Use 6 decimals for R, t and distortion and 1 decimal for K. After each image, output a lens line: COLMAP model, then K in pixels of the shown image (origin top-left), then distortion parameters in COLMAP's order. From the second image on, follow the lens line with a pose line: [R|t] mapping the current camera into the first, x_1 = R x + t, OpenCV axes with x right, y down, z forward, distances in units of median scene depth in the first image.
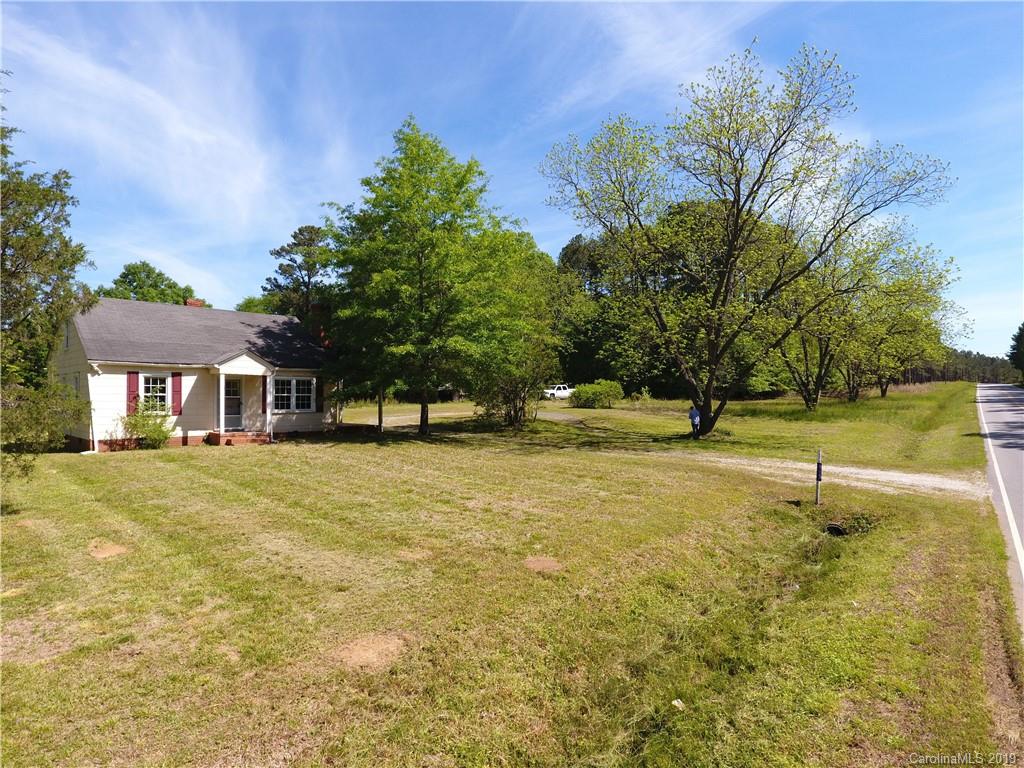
lens RADIAL K [[599.9, 0, 521.2], [0, 599.9, 388.0], [0, 0, 1]] dist [0.002127, 0.000894]
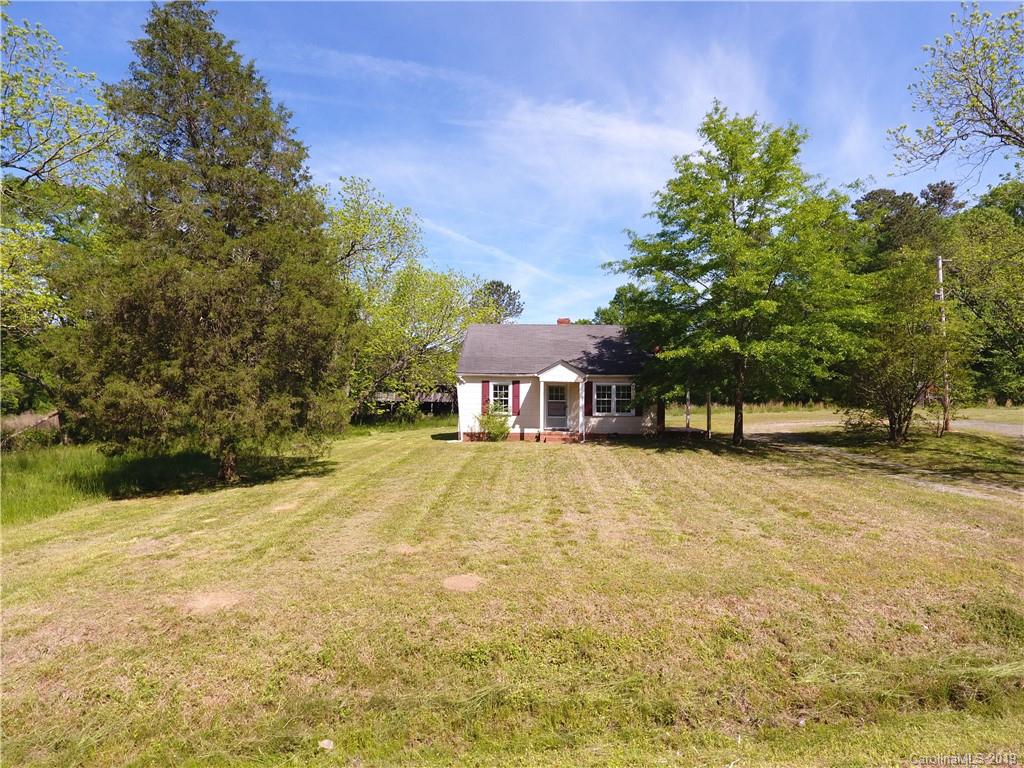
lens RADIAL K [[594.2, 0, 521.1], [0, 594.2, 388.7], [0, 0, 1]] dist [-0.015595, 0.001540]
pose [[0.682933, -0.004968, -0.730465, 0.324564], [0.003941, 0.999987, -0.003116, -0.005770], [0.730471, -0.000751, 0.682944, 0.170919]]
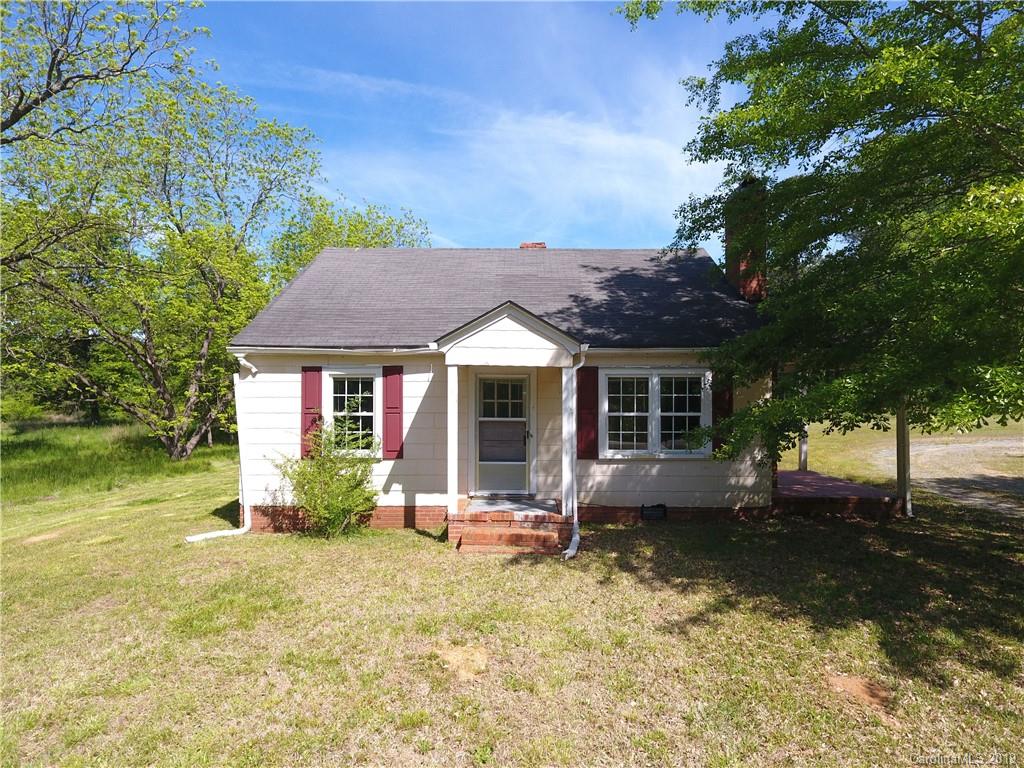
lens RADIAL K [[594.2, 0, 521.1], [0, 594.2, 388.7], [0, 0, 1]] dist [-0.015595, 0.001540]
pose [[0.695827, -0.006593, -0.718179, -0.175900], [0.011238, 0.999935, 0.001708, -0.008275], [0.718121, -0.009260, 0.695856, 0.747373]]
